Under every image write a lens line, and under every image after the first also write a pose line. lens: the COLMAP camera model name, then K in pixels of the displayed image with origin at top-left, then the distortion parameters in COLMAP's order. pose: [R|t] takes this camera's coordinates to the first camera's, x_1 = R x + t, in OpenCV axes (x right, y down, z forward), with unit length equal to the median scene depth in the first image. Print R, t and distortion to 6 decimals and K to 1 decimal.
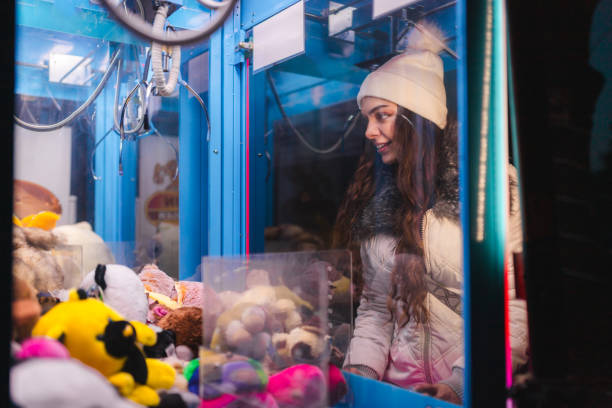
lens RADIAL K [[587.2, 0, 306.0], [0, 587.2, 204.0], [0, 0, 1]] dist [-0.002180, -0.004241]
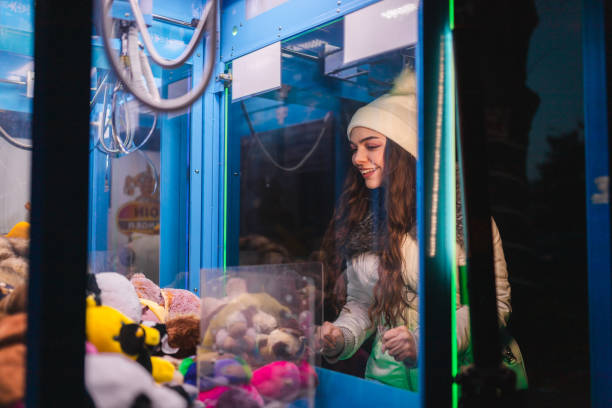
lens RADIAL K [[579.9, 0, 306.0], [0, 579.9, 204.0], [0, 0, 1]] dist [-0.003796, 0.004732]
pose [[0.996268, 0.010594, 0.085664, -0.047322], [-0.009782, 0.999903, -0.009891, -0.021138], [-0.085761, 0.009016, 0.996275, -0.121109]]
